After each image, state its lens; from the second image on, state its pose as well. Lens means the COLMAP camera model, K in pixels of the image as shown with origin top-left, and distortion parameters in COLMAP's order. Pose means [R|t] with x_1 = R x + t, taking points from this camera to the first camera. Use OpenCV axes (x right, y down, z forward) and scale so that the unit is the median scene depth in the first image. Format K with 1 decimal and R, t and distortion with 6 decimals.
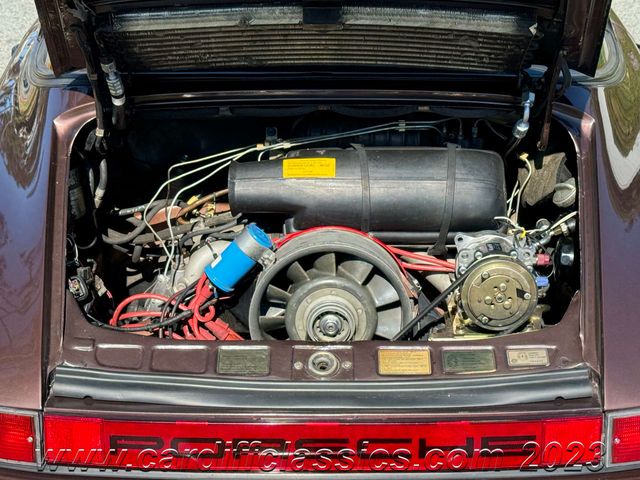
lens RADIAL K [[1377.6, 0, 320.0], [0, 1377.6, 240.0], [0, 0, 1]] dist [-0.067906, -0.139409]
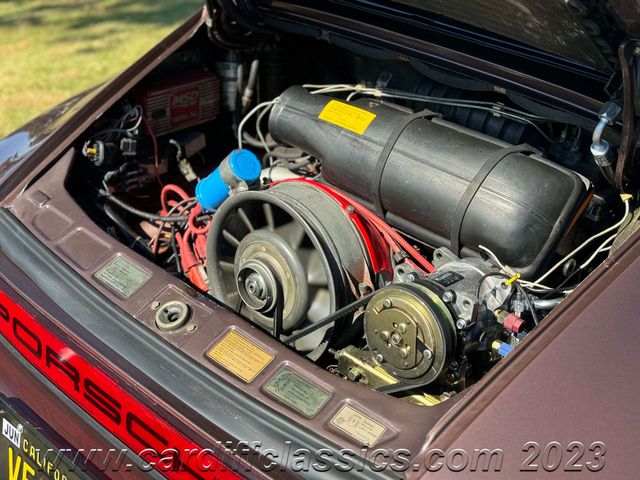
lens RADIAL K [[899.4, 0, 320.0], [0, 899.4, 240.0], [0, 0, 1]] dist [0.014551, -0.003926]
pose [[0.702934, 0.370429, -0.607179, 0.337605], [-0.332707, 0.925767, 0.179618, -0.072903], [0.628641, 0.075753, 0.773997, 0.536500]]
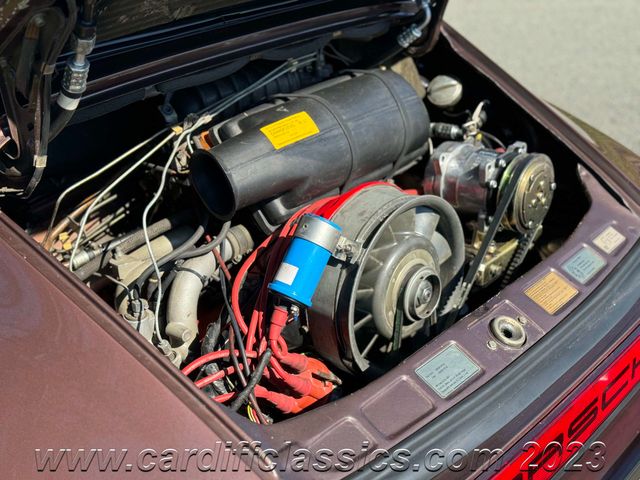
lens RADIAL K [[899.4, 0, 320.0], [0, 899.4, 240.0], [0, 0, 1]] dist [0.014551, -0.003926]
pose [[0.682049, -0.340438, 0.647234, -0.336233], [0.296131, 0.937800, 0.181212, -0.077946], [-0.668667, 0.068070, 0.740440, 0.583896]]
